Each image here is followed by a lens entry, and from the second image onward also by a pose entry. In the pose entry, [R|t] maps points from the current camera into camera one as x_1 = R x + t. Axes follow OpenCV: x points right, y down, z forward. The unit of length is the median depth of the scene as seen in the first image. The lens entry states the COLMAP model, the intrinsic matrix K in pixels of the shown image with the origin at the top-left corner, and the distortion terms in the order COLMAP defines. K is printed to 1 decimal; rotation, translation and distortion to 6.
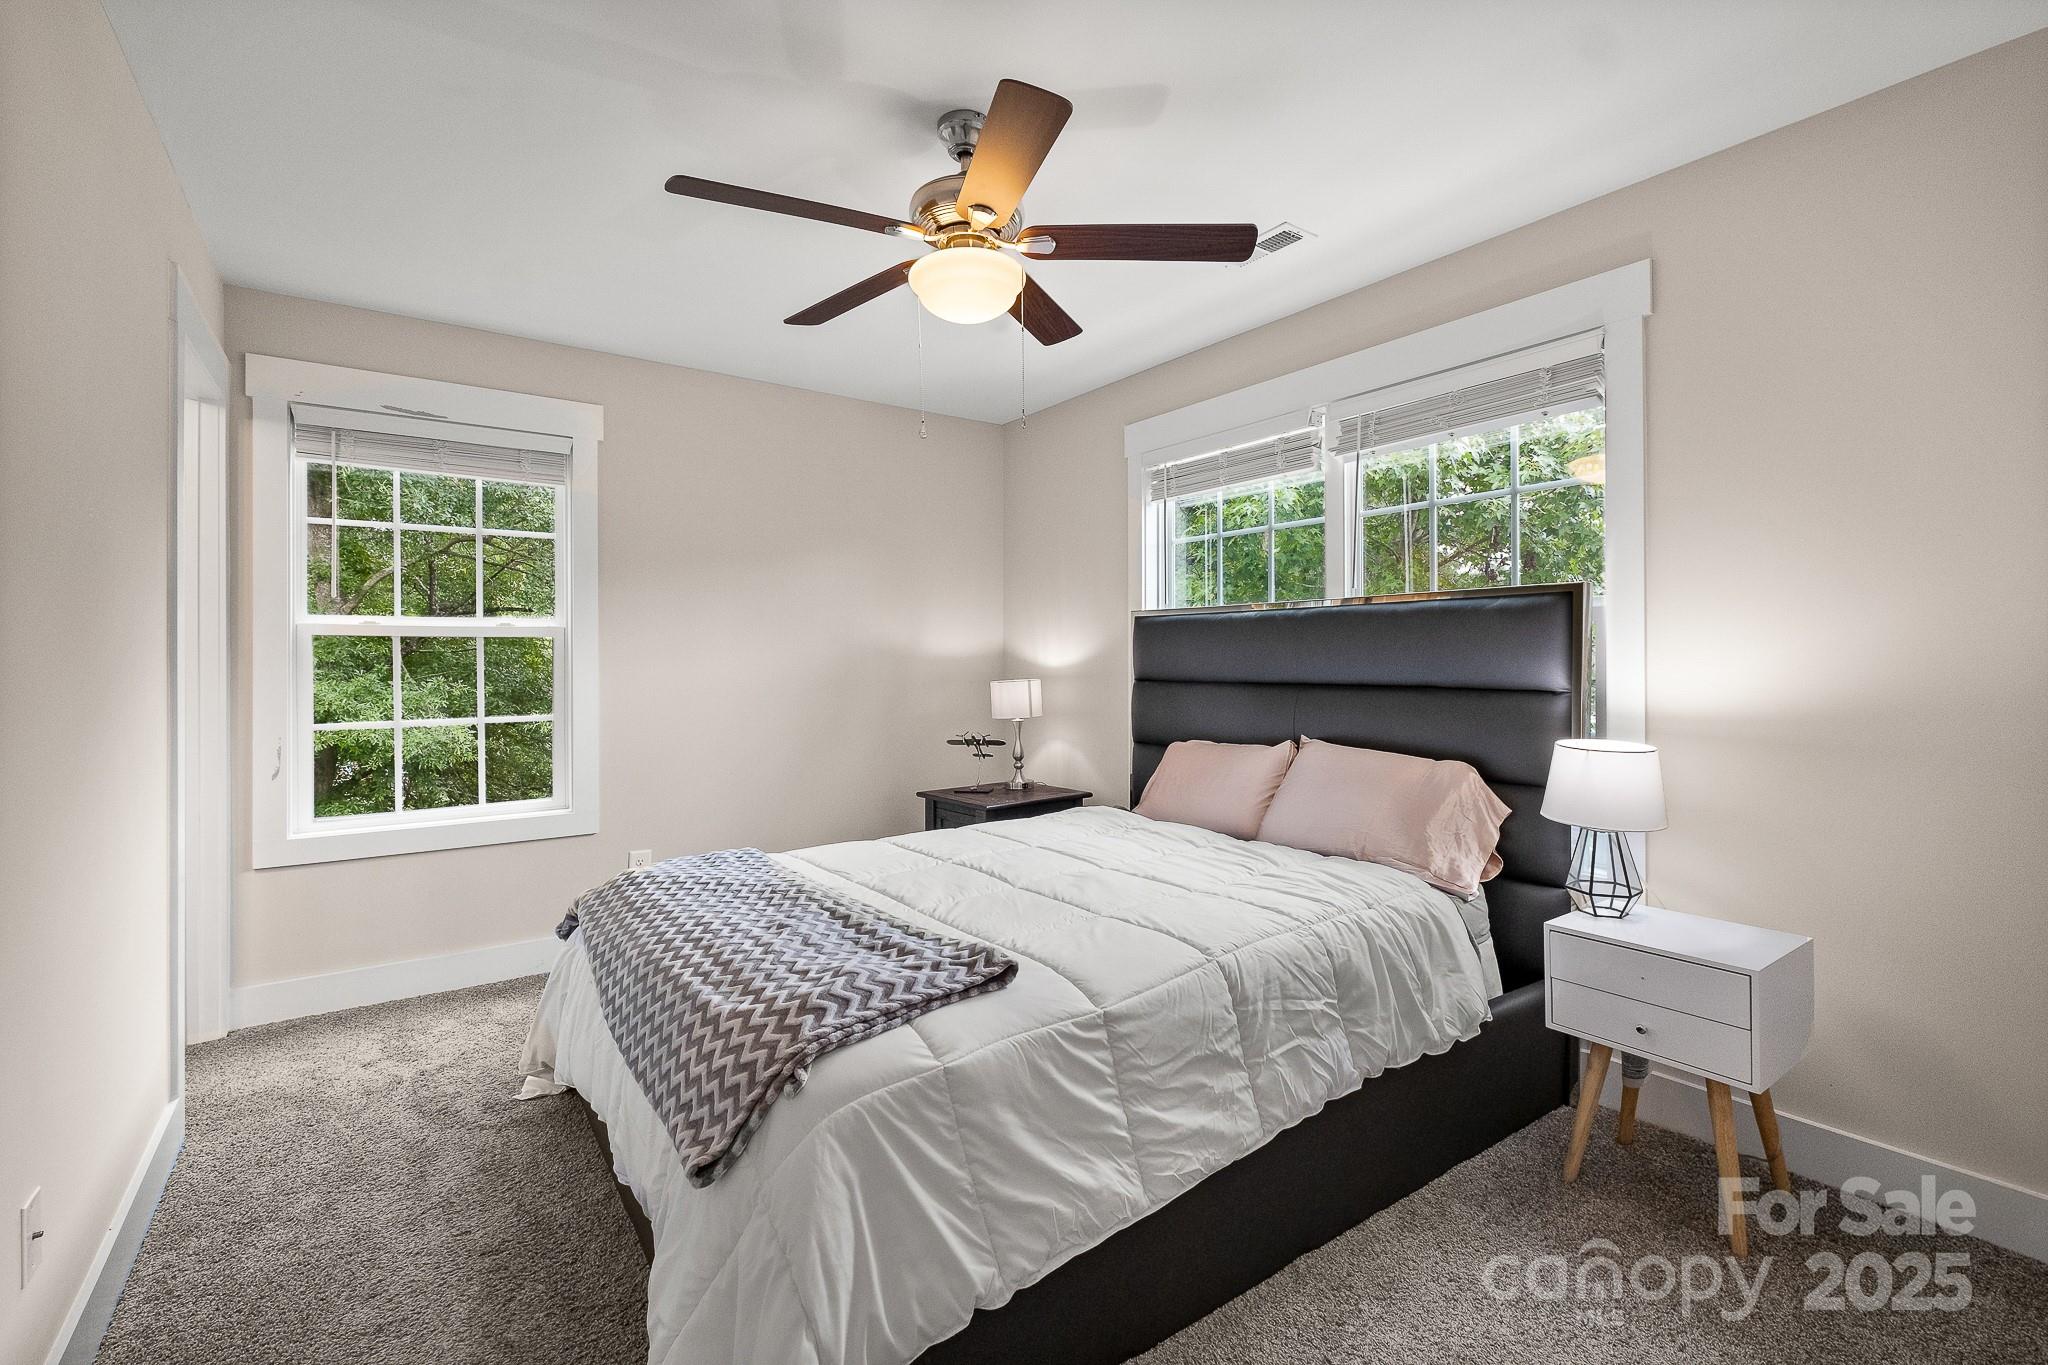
lens RADIAL K [[893.2, 0, 1020.8], [0, 893.2, 666.3], [0, 0, 1]] dist [0.001049, -0.002660]
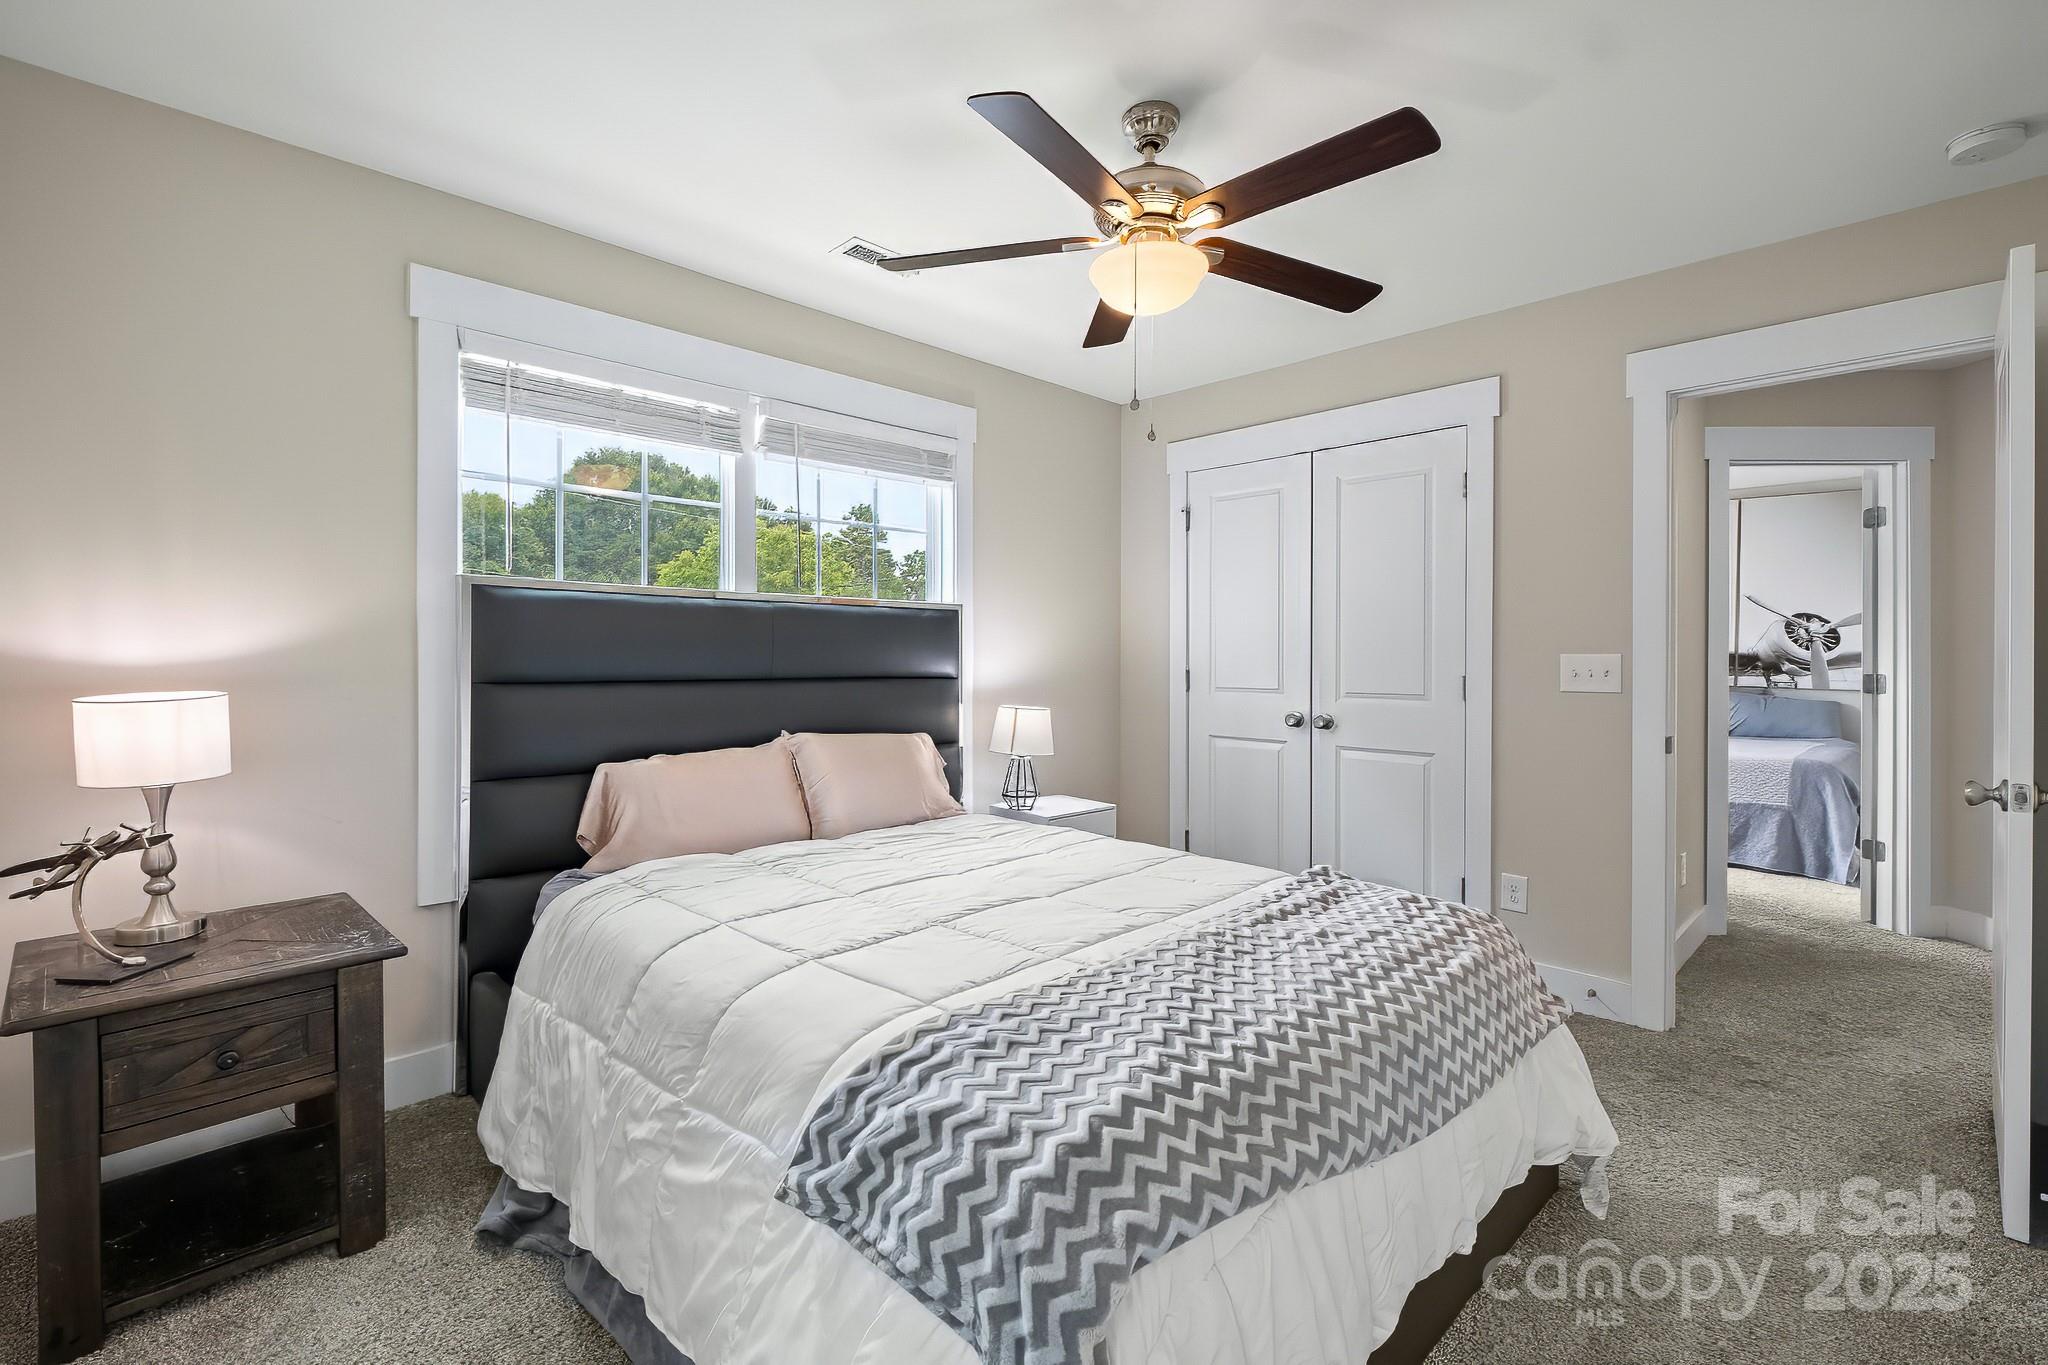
lens RADIAL K [[893.2, 0, 1024.2], [0, 893.2, 669.4], [0, 0, 1]] dist [0.001049, -0.002660]
pose [[-0.147947, -0.014574, 0.988888, -1.217373], [0.003582, 0.999877, 0.015272, -0.008355], [-0.988989, 0.005801, -0.147877, 1.526538]]
